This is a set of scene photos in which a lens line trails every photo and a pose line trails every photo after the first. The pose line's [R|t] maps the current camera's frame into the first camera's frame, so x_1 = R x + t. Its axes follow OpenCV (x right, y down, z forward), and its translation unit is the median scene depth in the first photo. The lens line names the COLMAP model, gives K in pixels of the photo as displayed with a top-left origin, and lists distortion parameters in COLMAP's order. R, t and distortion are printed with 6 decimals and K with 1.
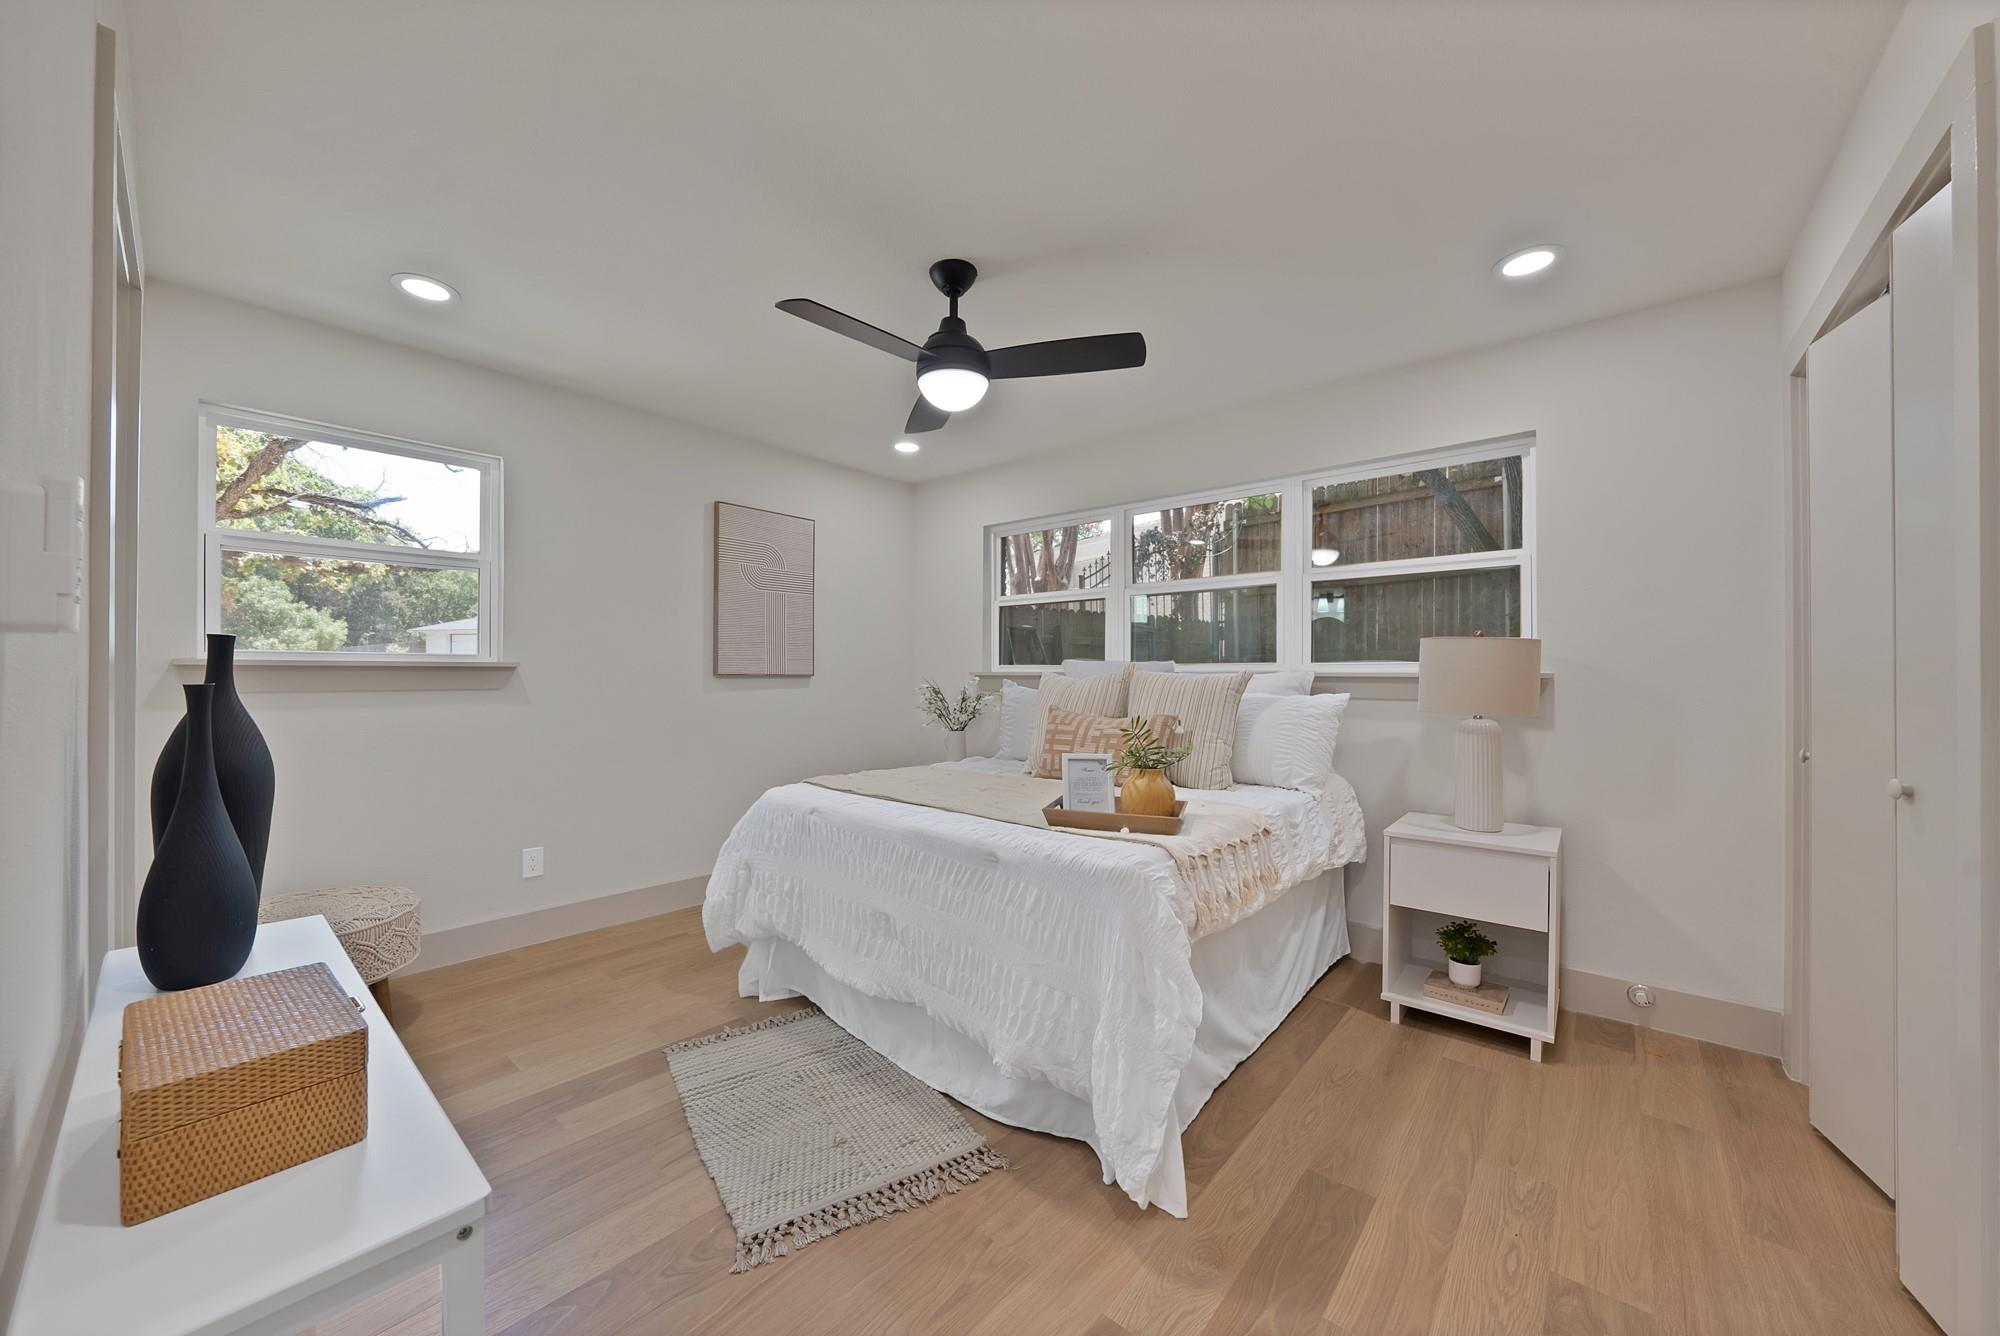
lens RADIAL K [[719.7, 0, 990.0], [0, 719.7, 671.8], [0, 0, 1]] dist [-0.032812, 0.005934]
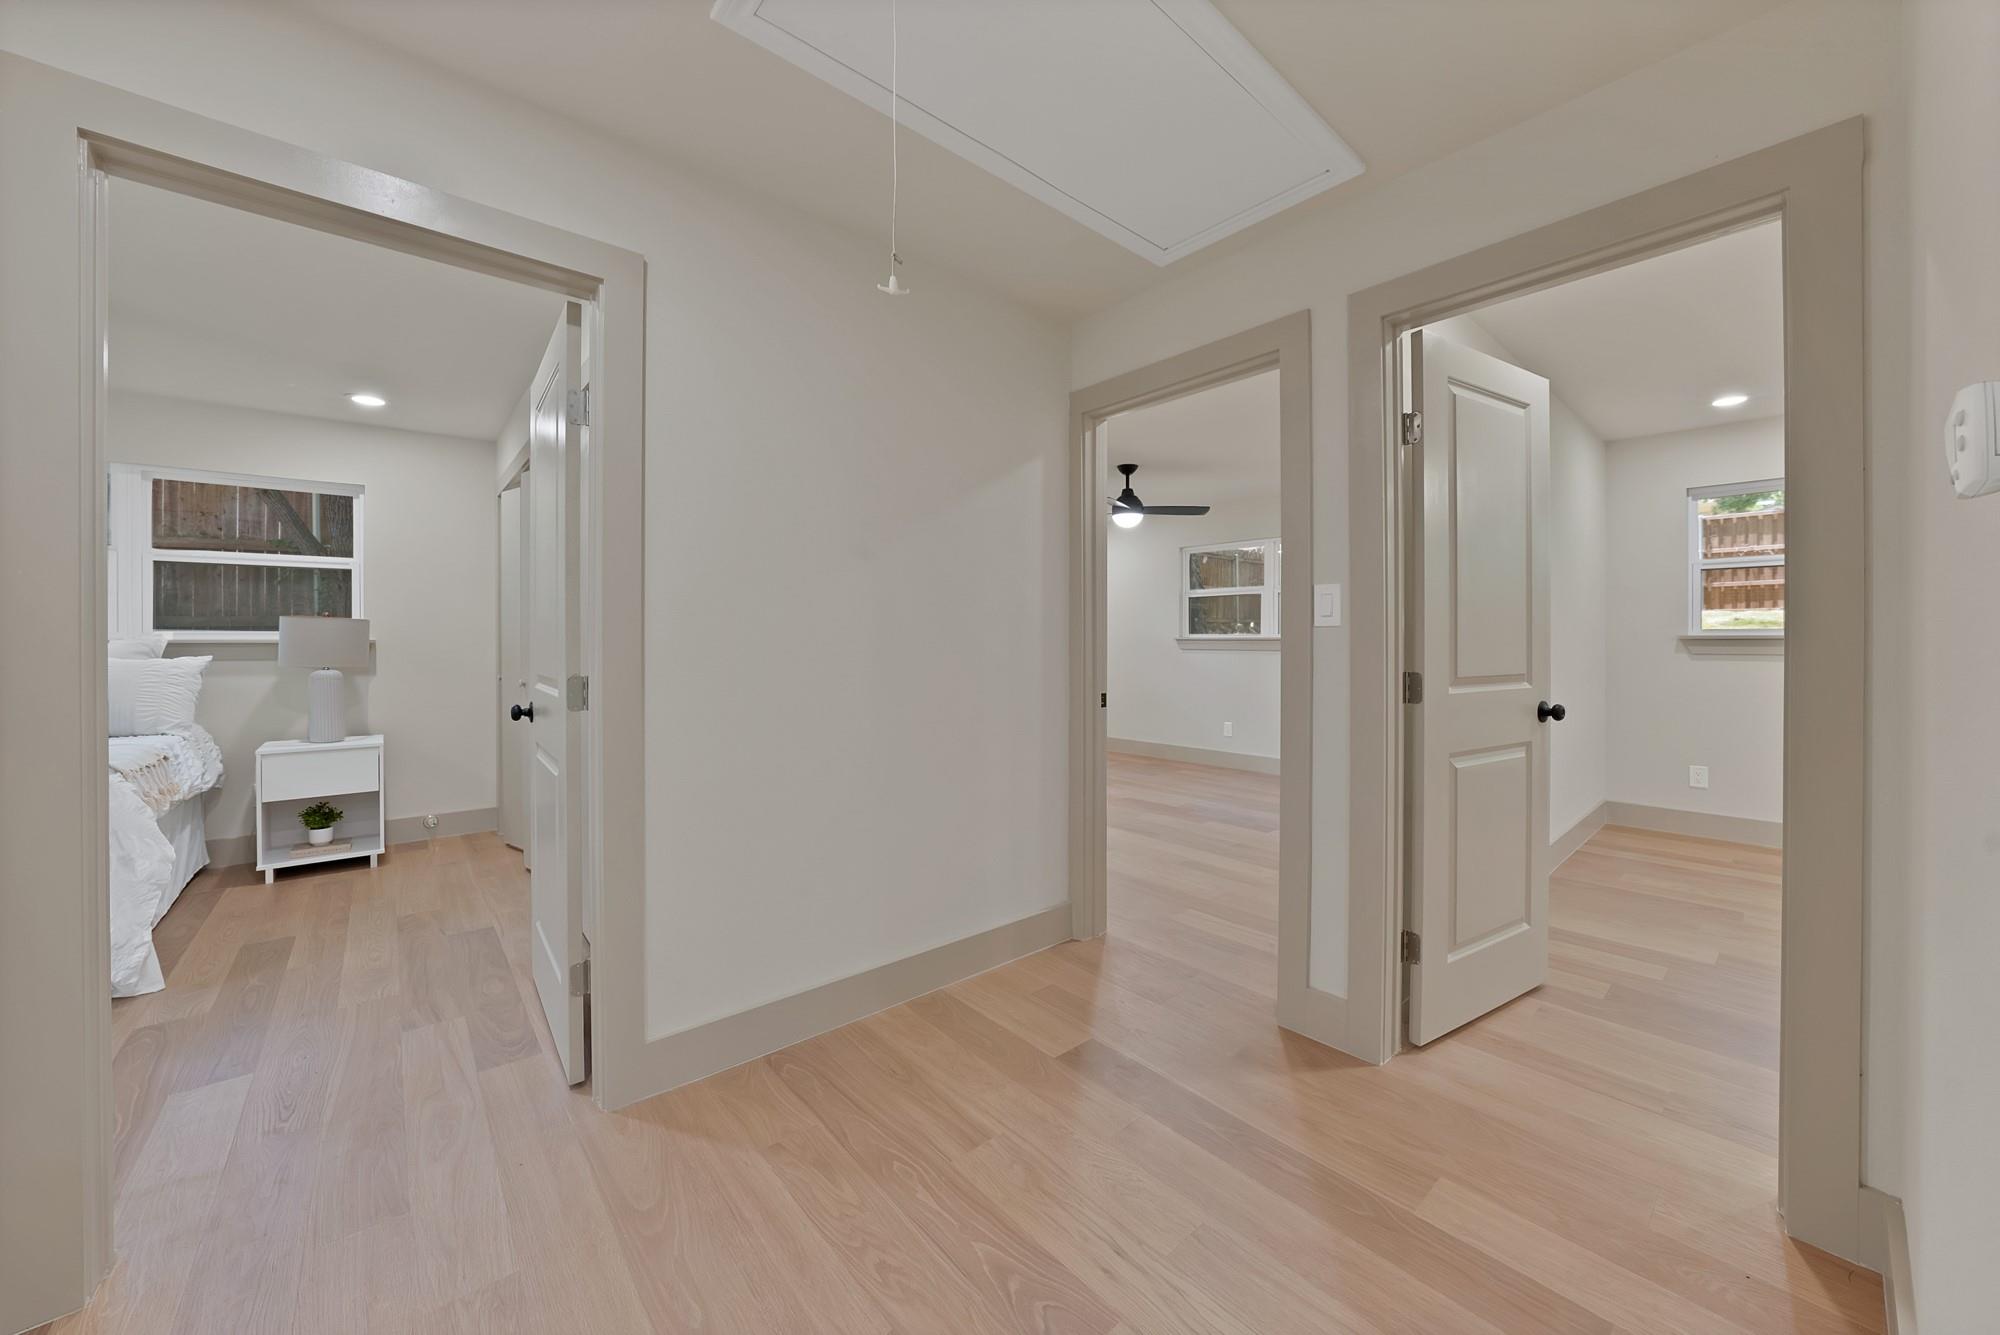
lens RADIAL K [[718.7, 0, 1000.4], [0, 718.7, 646.5], [0, 0, 1]] dist [-0.022093, 0.005724]
pose [[0.138063, -0.007558, 0.990395, -0.608630], [-0.003192, 0.999962, 0.008076, -0.001934], [-0.990418, -0.004276, 0.138034, -0.636030]]
